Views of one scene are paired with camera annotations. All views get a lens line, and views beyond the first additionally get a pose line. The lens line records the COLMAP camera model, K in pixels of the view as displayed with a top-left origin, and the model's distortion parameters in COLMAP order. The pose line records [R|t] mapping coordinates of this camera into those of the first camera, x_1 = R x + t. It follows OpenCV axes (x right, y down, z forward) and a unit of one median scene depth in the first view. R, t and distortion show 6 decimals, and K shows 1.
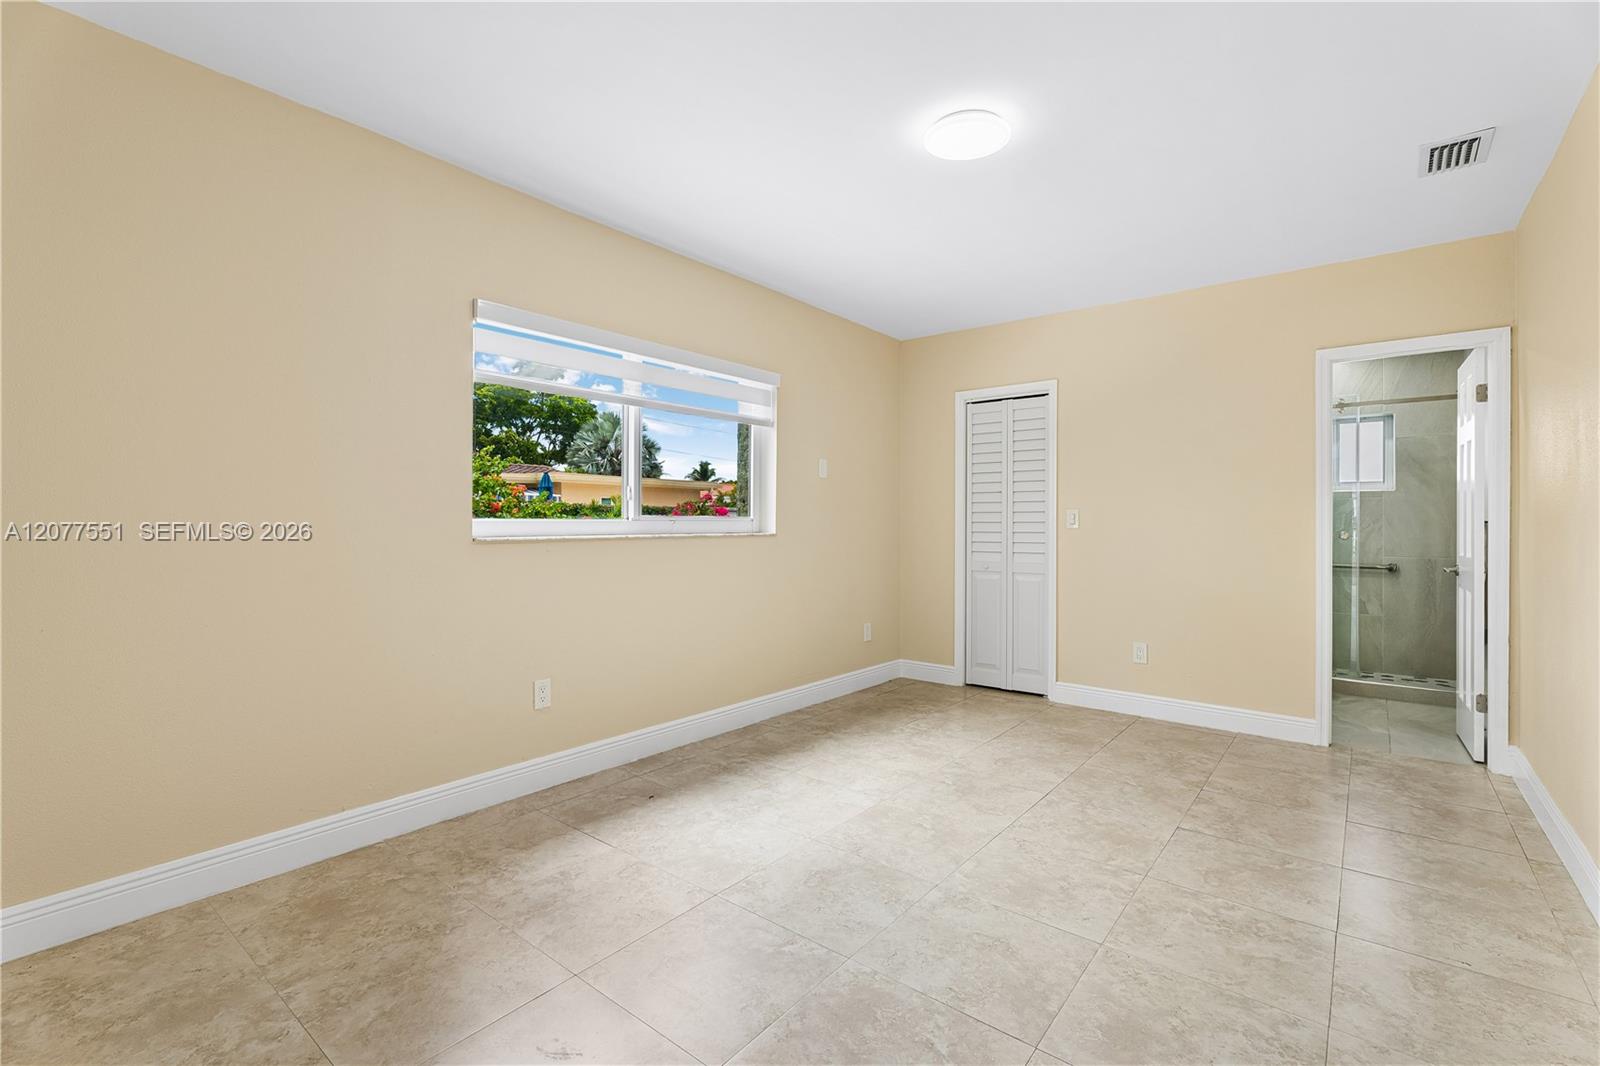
lens RADIAL K [[727.4, 0, 786.9], [0, 727.4, 522.1], [0, 0, 1]] dist [0.000729, -0.003183]
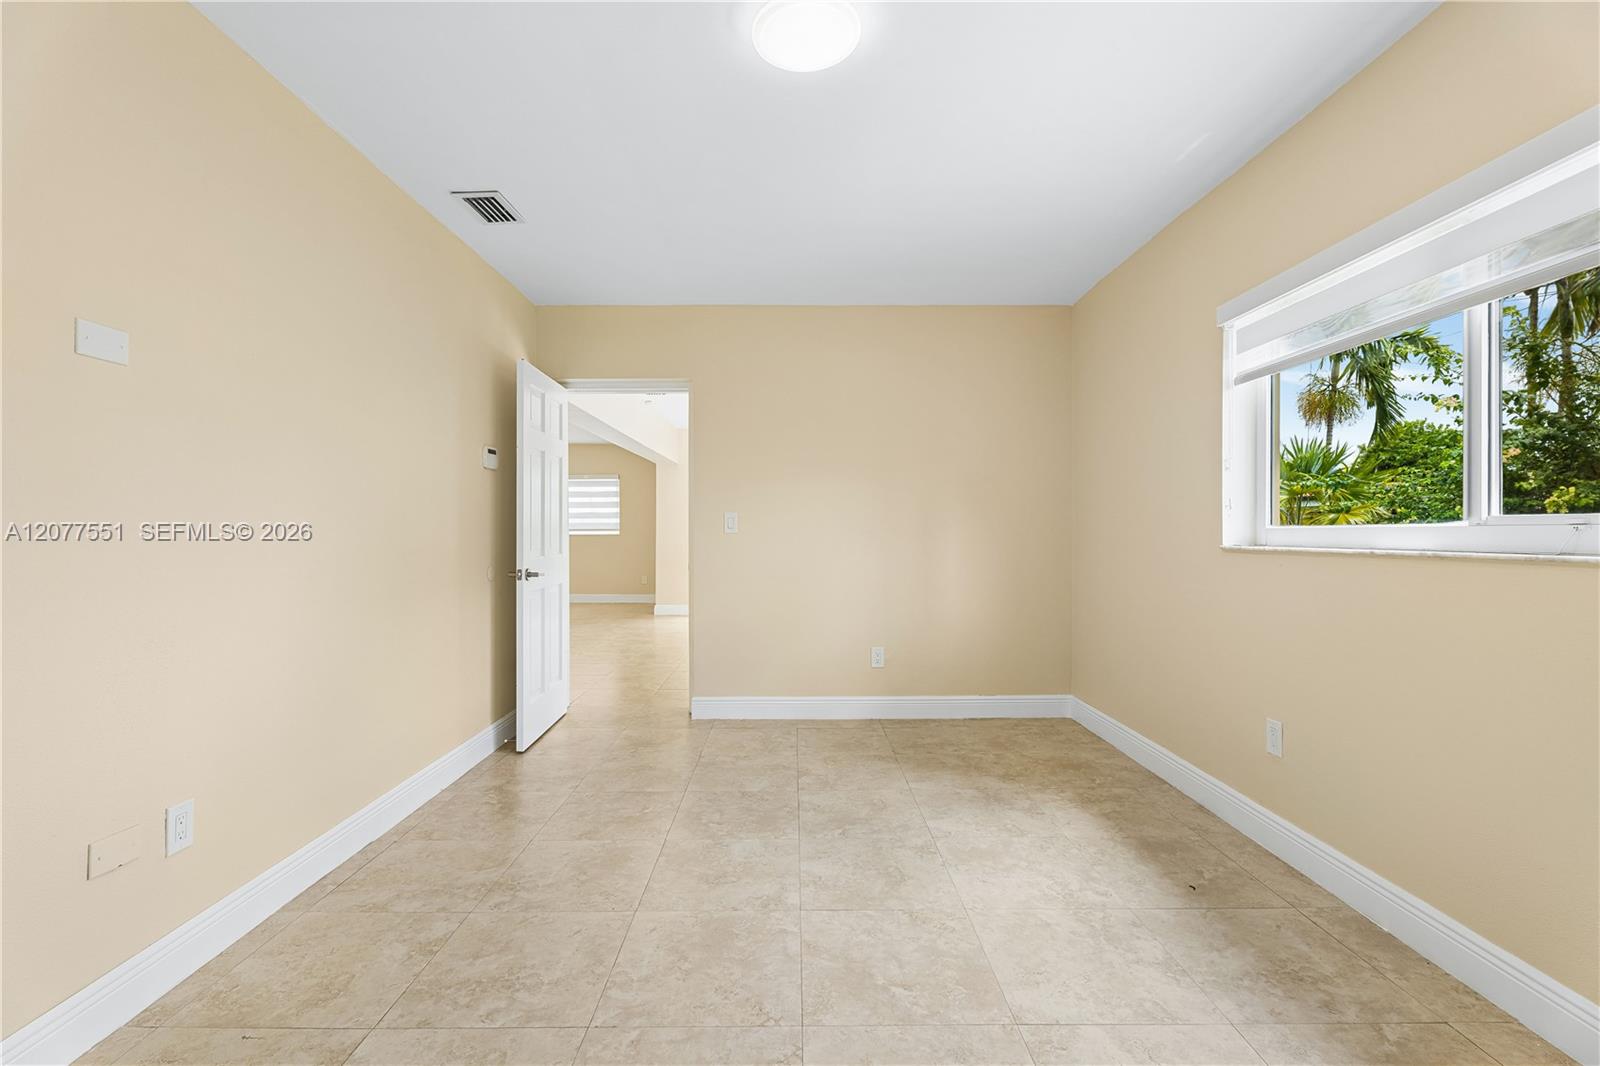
lens RADIAL K [[727.4, 0, 798.1], [0, 727.4, 533.9], [0, 0, 1]] dist [0.000729, -0.003183]
pose [[-0.778867, -0.000383, -0.627189, 0.834370], [-0.001813, 0.999997, 0.001640, 0.006028], [0.627187, 0.002414, -0.778865, 1.799406]]
